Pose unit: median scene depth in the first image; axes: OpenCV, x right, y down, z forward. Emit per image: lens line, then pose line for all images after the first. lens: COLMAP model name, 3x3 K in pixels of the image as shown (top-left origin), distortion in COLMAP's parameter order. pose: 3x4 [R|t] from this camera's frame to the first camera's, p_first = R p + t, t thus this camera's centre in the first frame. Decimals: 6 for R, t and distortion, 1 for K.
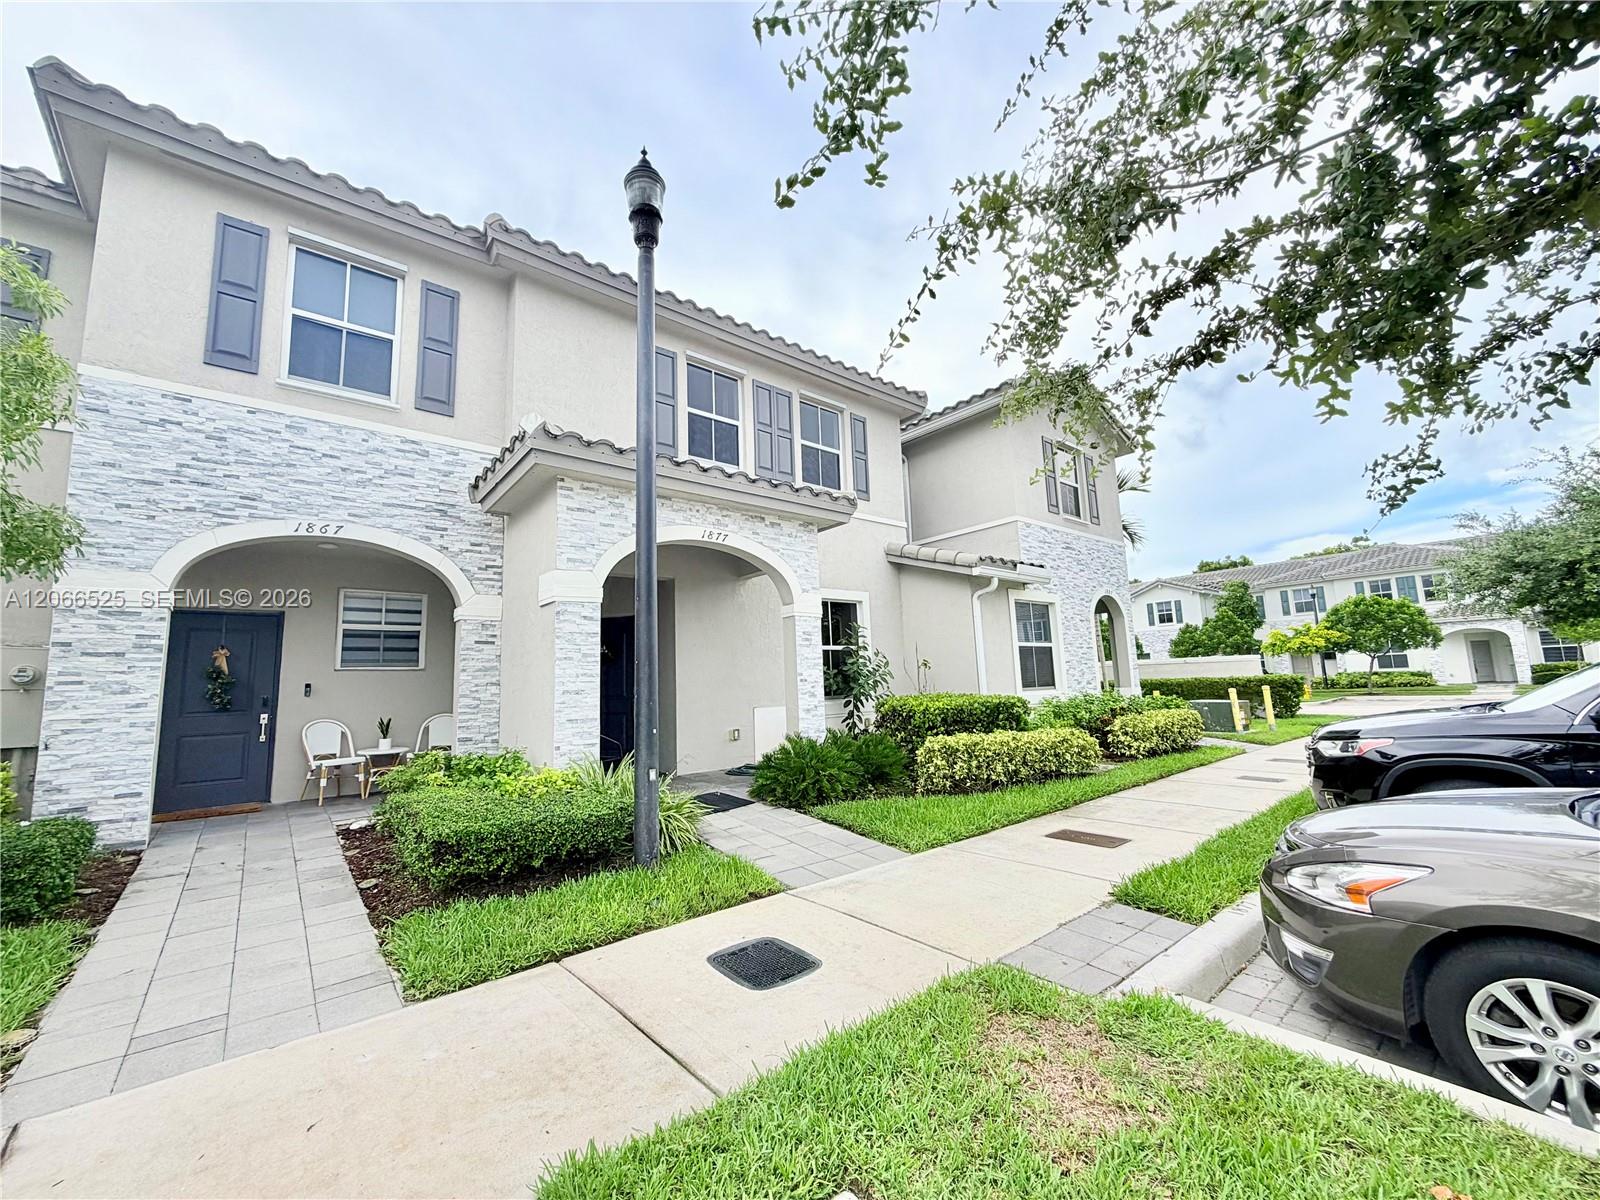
lens RADIAL K [[637.6, 0, 797.0], [0, 637.6, 599.8], [0, 0, 1]] dist [0.000543, -0.000019]
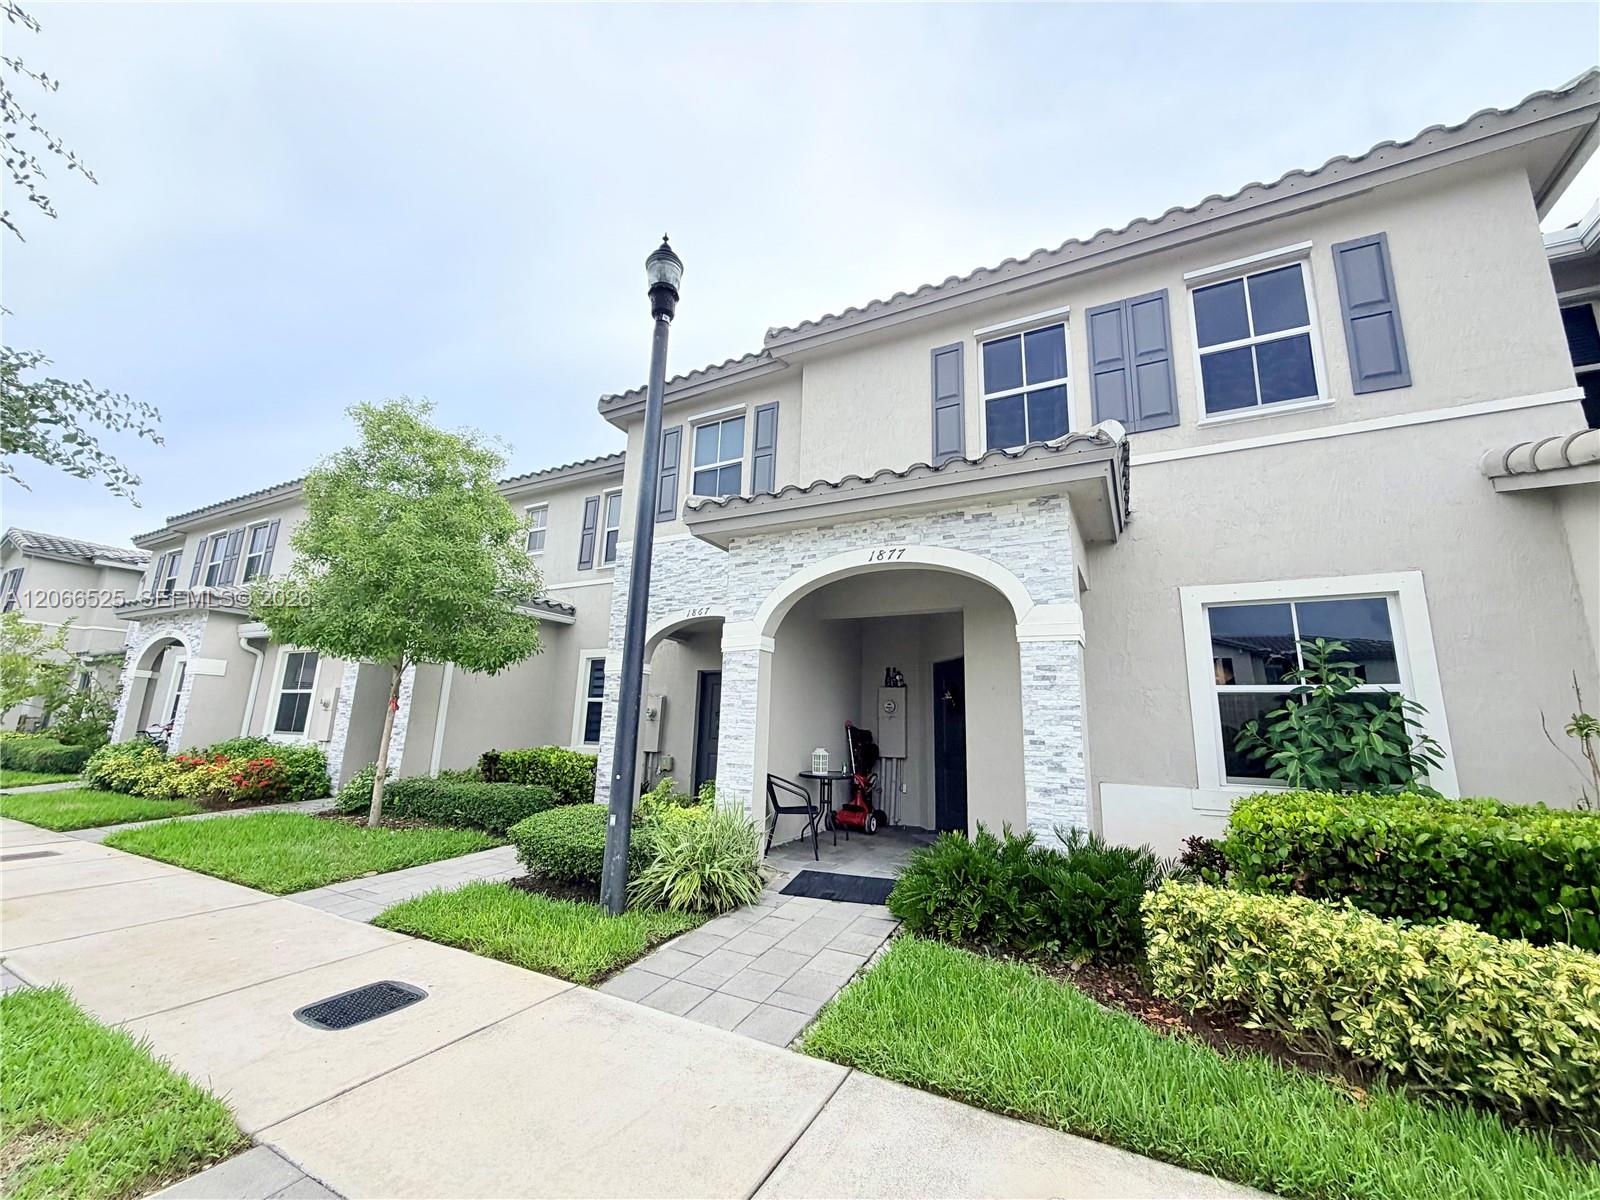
lens RADIAL K [[637.6, 0, 797.0], [0, 637.6, 599.8], [0, 0, 1]] dist [0.000543, -0.000019]
pose [[0.371819, -0.144204, -0.917037, 0.611937], [0.079338, 0.989183, -0.123381, 0.052127], [0.924909, -0.026880, 0.379237, 0.626839]]
